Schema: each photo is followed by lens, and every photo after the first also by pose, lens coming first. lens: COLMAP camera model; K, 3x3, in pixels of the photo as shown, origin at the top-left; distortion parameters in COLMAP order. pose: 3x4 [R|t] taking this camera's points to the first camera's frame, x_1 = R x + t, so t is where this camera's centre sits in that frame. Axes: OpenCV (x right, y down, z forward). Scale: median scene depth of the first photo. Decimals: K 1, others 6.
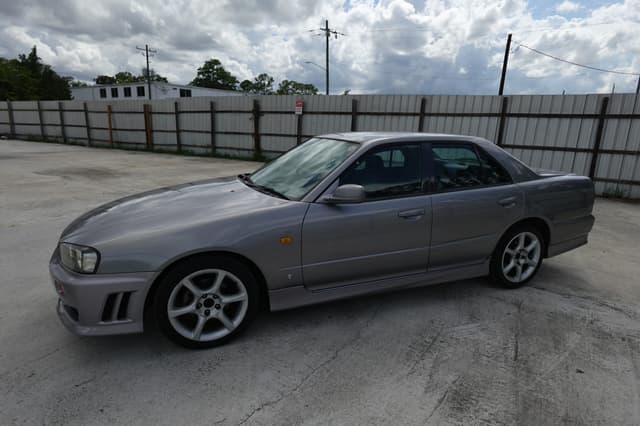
lens RADIAL K [[361.6, 0, 320.0], [0, 361.6, 213.0], [0, 0, 1]] dist [-0.000326, 0.001374]
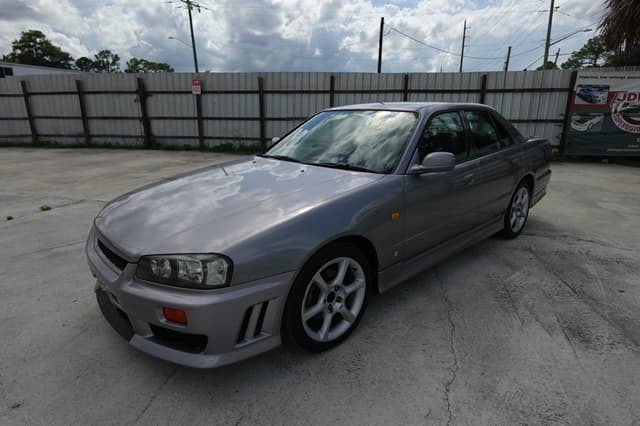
lens RADIAL K [[361.6, 0, 320.0], [0, 361.6, 213.0], [0, 0, 1]] dist [-0.000326, 0.001374]
pose [[0.936226, -0.121454, 0.329741, -0.089292], [0.105936, 0.992266, 0.064702, -0.001979], [-0.335049, -0.025644, 0.941852, 0.028012]]
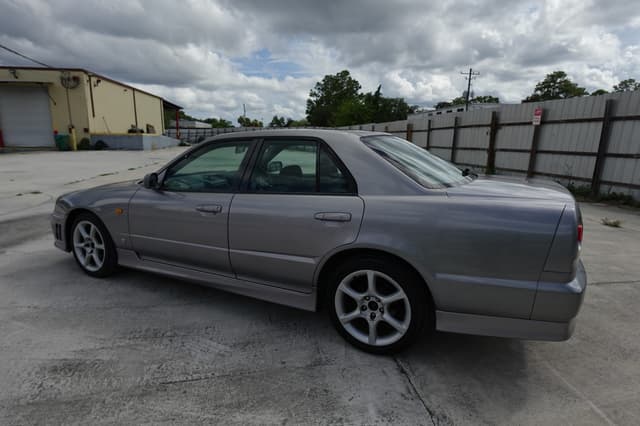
lens RADIAL K [[361.6, 0, 320.0], [0, 361.6, 213.0], [0, 0, 1]] dist [-0.000326, 0.001374]
pose [[0.662853, 0.126795, -0.737935, 0.207396], [-0.166798, 0.985797, 0.019557, -0.010091], [0.729934, 0.110123, 0.674588, 0.099187]]
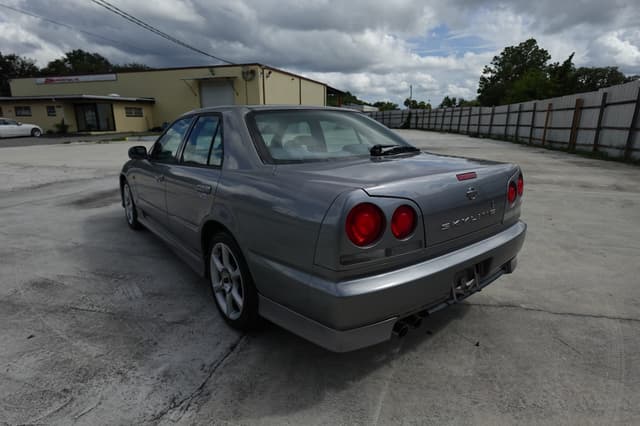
lens RADIAL K [[361.6, 0, 320.0], [0, 361.6, 213.0], [0, 0, 1]] dist [-0.000326, 0.001374]
pose [[0.273973, 0.204660, -0.939709, 0.261028], [-0.214424, 0.965499, 0.147761, -0.029319], [0.937529, 0.161014, 0.308404, 0.201147]]
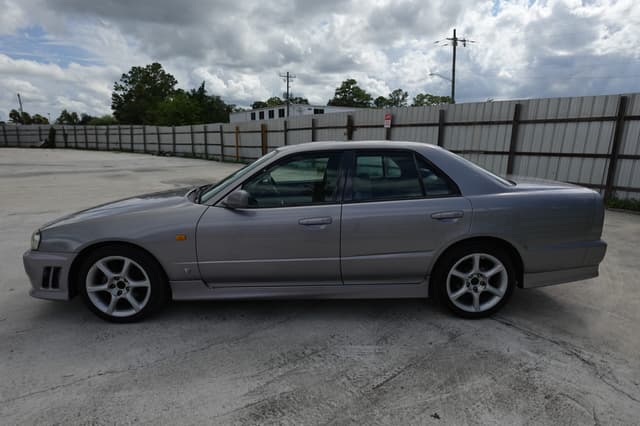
lens RADIAL K [[361.6, 0, 320.0], [0, 361.6, 213.0], [0, 0, 1]] dist [-0.000326, 0.001374]
pose [[0.935288, 0.043625, -0.351189, 0.108122], [-0.057592, 0.997907, -0.029418, 0.001027], [0.349170, 0.047740, 0.935842, 0.014043]]
